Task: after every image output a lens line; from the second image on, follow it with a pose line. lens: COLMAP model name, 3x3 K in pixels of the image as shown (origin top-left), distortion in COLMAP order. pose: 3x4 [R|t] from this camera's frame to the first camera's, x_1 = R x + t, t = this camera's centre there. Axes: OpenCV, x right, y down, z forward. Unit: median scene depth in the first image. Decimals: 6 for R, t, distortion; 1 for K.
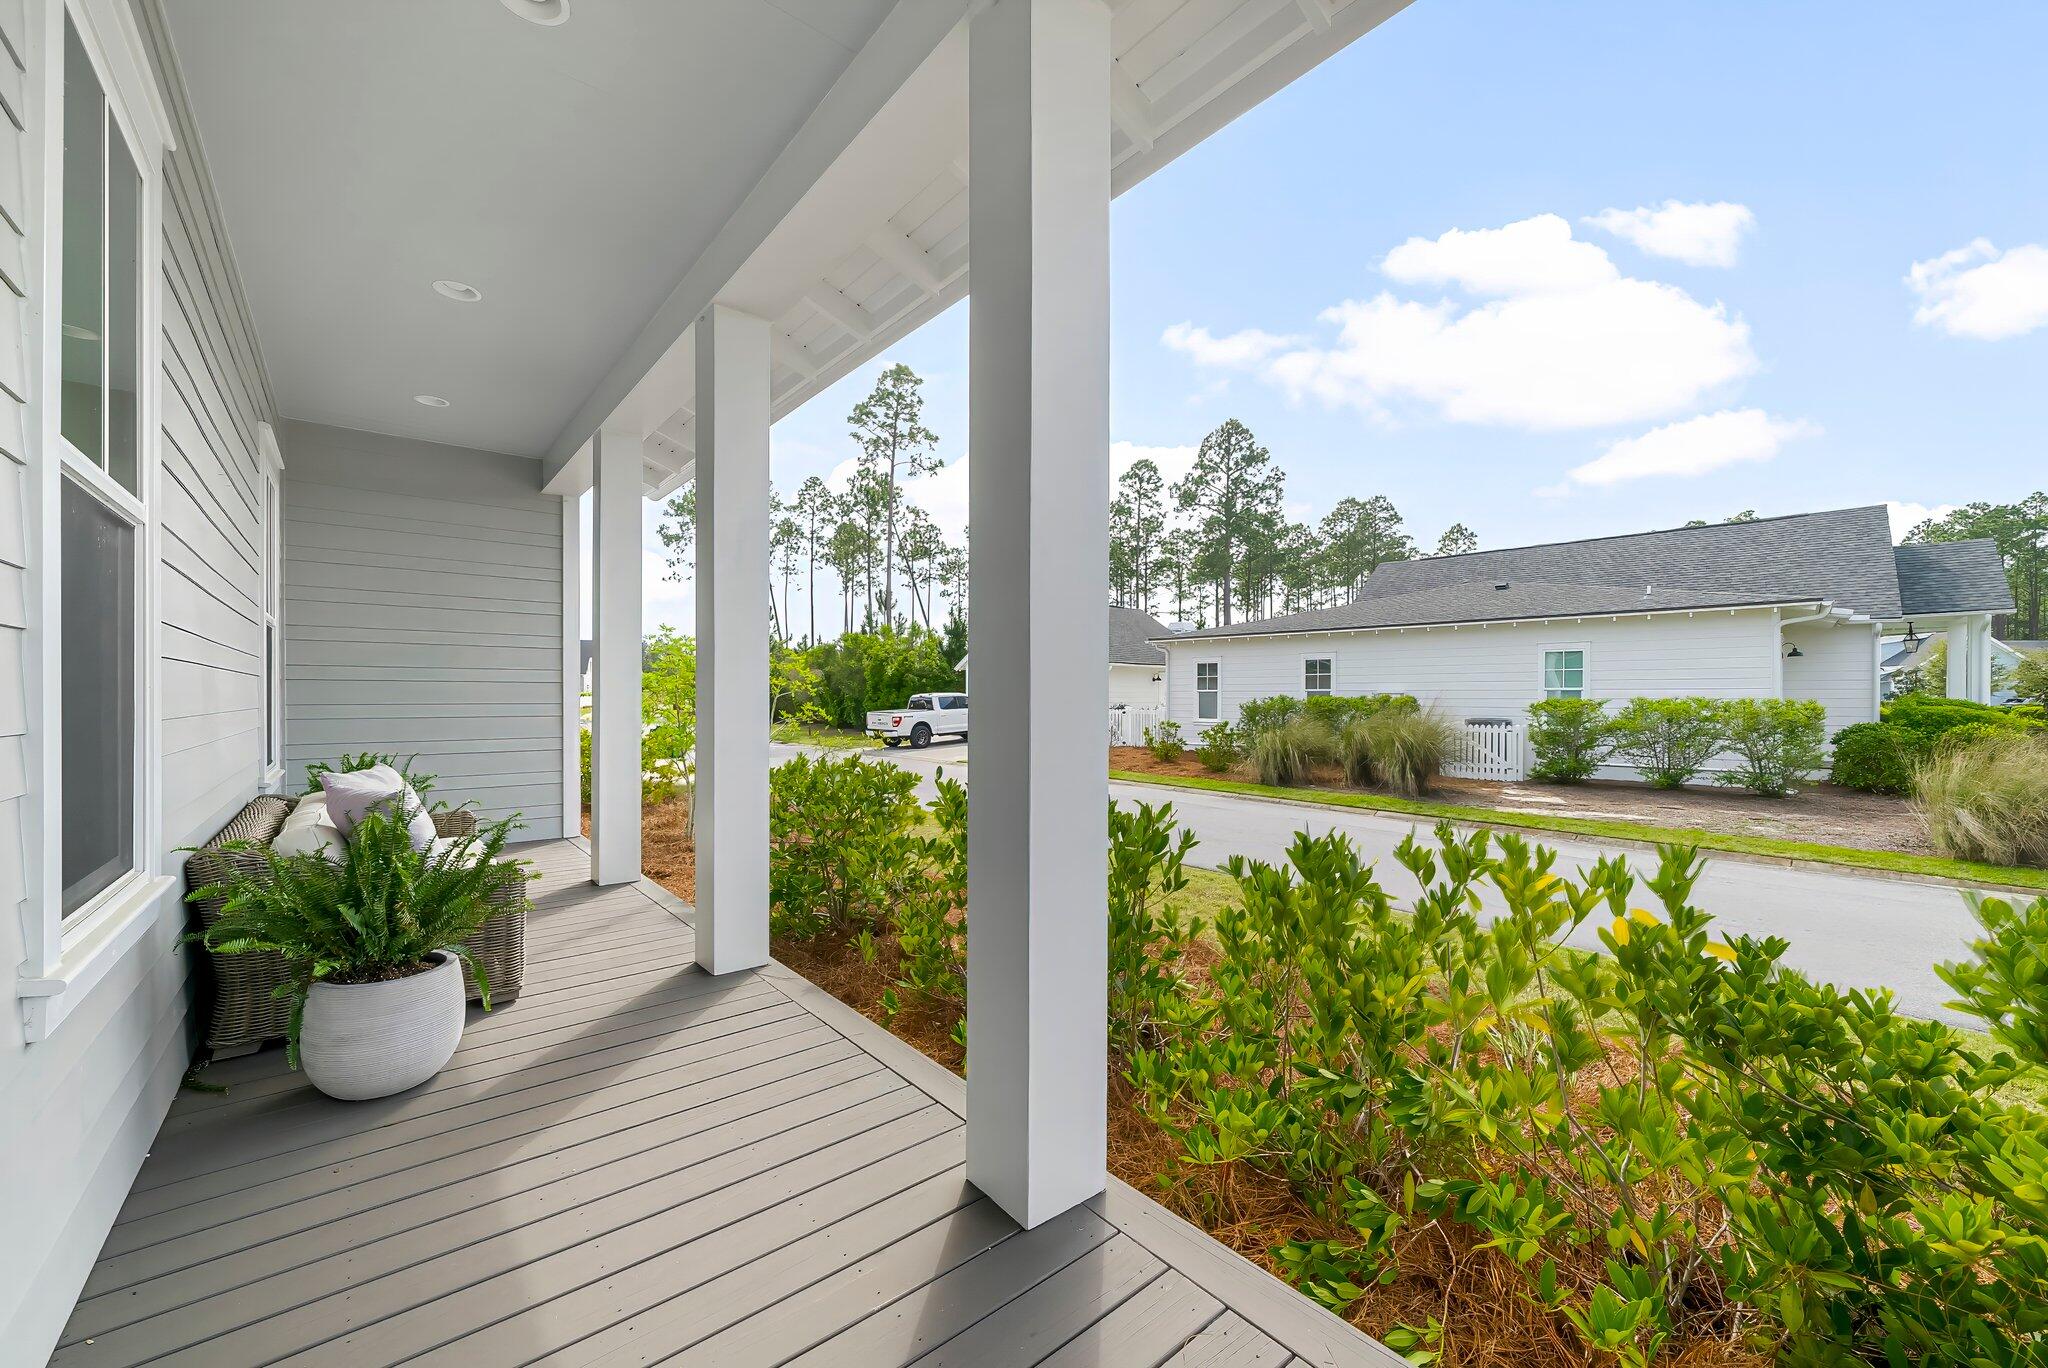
lens RADIAL K [[776.6, 0, 1022.5], [0, 776.6, 696.4], [0, 0, 1]] dist [0.010660, -0.005849]
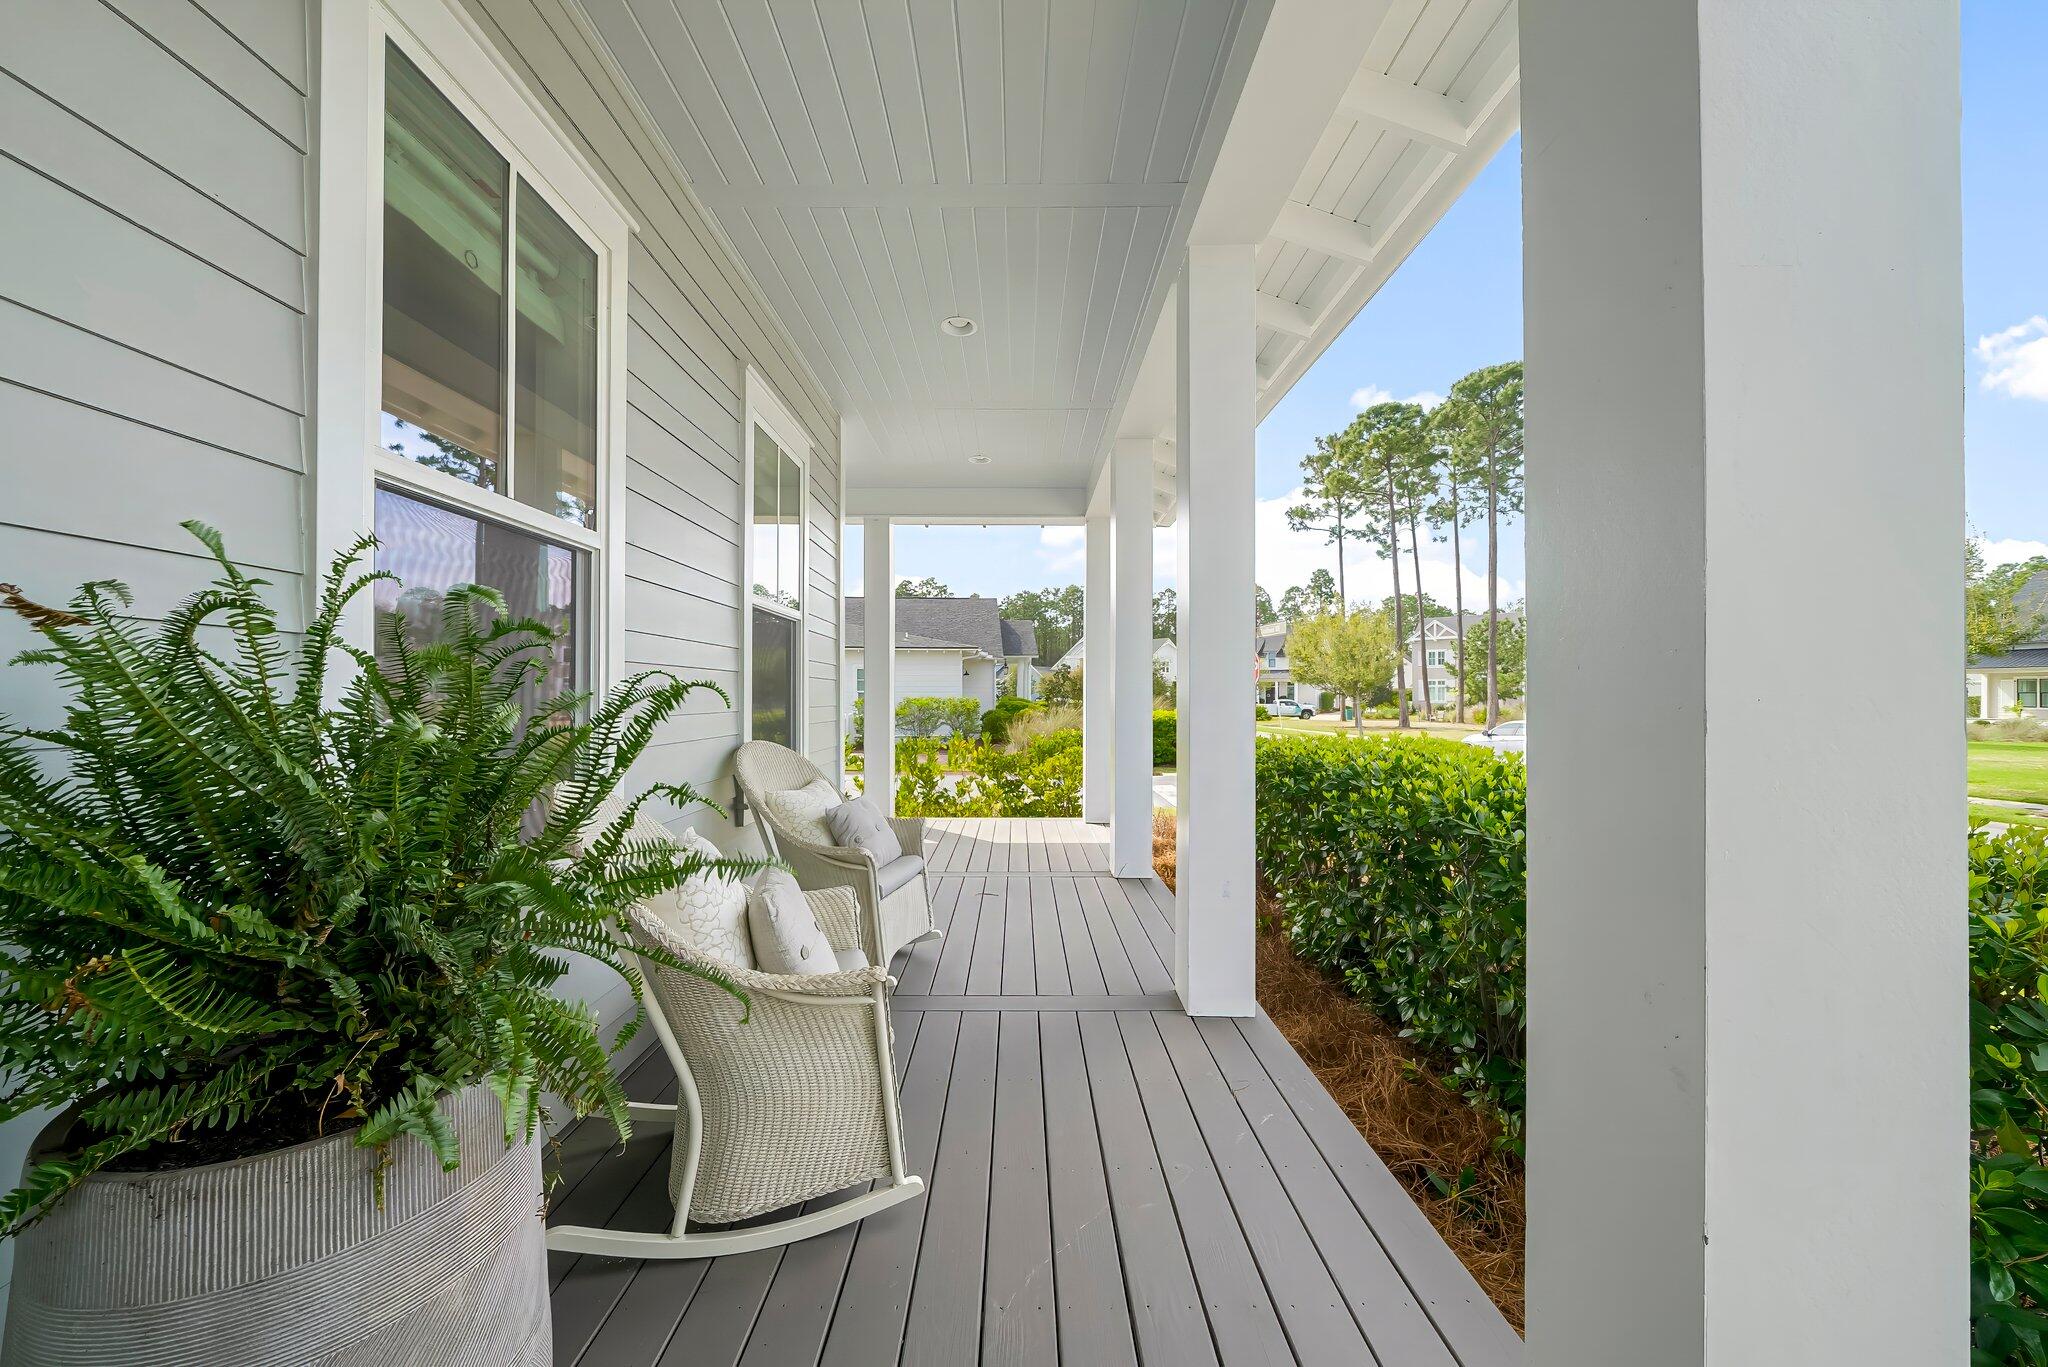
lens RADIAL K [[720.3, 0, 1027.5], [0, 720.3, 687.8], [0, 0, 1]] dist [-0.001306, 0.000023]
pose [[0.630332, 0.009148, 0.776272, -0.307734], [-0.000598, 0.999936, -0.011299, -0.001424], [-0.776326, 0.006658, 0.630297, -0.247408]]
